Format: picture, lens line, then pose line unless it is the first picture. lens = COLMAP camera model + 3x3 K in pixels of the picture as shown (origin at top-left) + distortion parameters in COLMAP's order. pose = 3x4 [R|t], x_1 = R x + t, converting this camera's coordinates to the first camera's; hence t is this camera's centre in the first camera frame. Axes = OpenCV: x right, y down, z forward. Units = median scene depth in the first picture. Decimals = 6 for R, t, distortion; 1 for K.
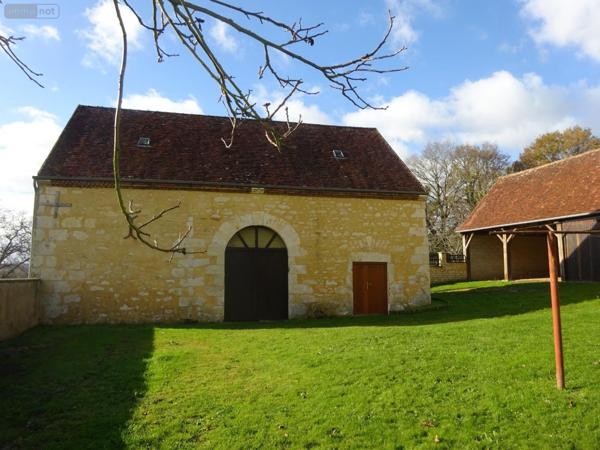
lens RADIAL K [[434.4, 0, 300.0], [0, 434.4, 225.0], [0, 0, 1]] dist [-0.003939, -0.001242]
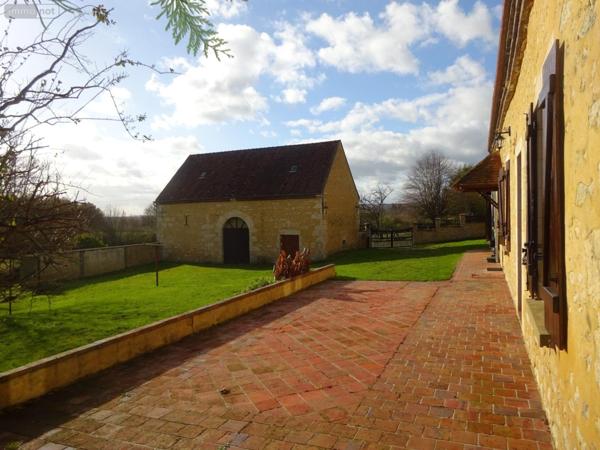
lens RADIAL K [[434.4, 0, 300.0], [0, 434.4, 225.0], [0, 0, 1]] dist [-0.003939, -0.001242]
pose [[0.794232, -0.015274, -0.607423, 1.299837], [0.063998, 0.996226, 0.058629, -0.058631], [0.604235, -0.085439, 0.792212, -0.397127]]
